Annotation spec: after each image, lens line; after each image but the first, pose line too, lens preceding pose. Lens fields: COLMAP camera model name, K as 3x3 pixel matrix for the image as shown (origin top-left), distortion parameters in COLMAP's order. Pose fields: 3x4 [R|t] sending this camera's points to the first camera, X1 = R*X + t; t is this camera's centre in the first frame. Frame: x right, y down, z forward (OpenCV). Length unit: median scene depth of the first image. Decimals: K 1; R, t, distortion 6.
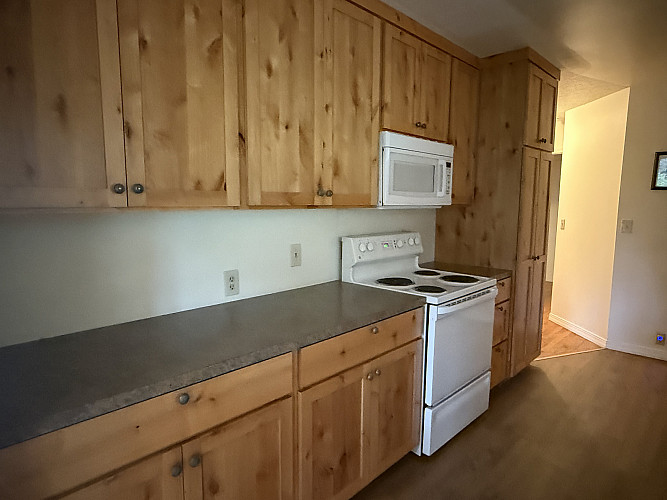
lens RADIAL K [[416.6, 0, 332.5], [0, 416.6, 251.0], [0, 0, 1]] dist [0.000294, -0.000799]
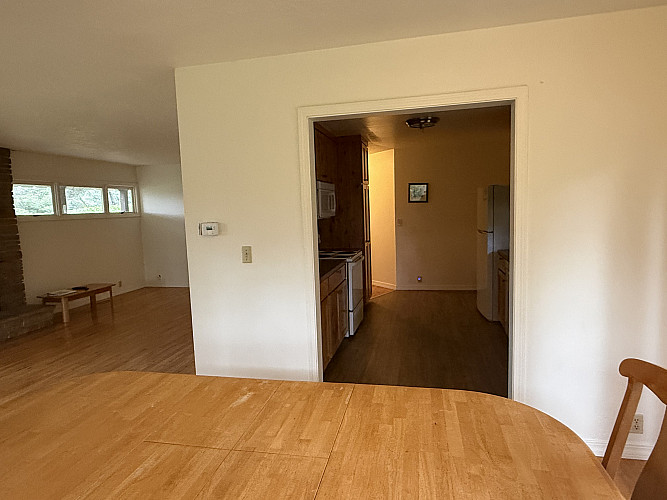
lens RADIAL K [[416.6, 0, 332.5], [0, 416.6, 251.0], [0, 0, 1]] dist [0.000294, -0.000799]
pose [[0.852777, -0.092250, 0.514064, -0.663082], [0.102795, 0.994671, 0.007970, 0.032268], [-0.512060, 0.046047, 0.857715, -0.568327]]
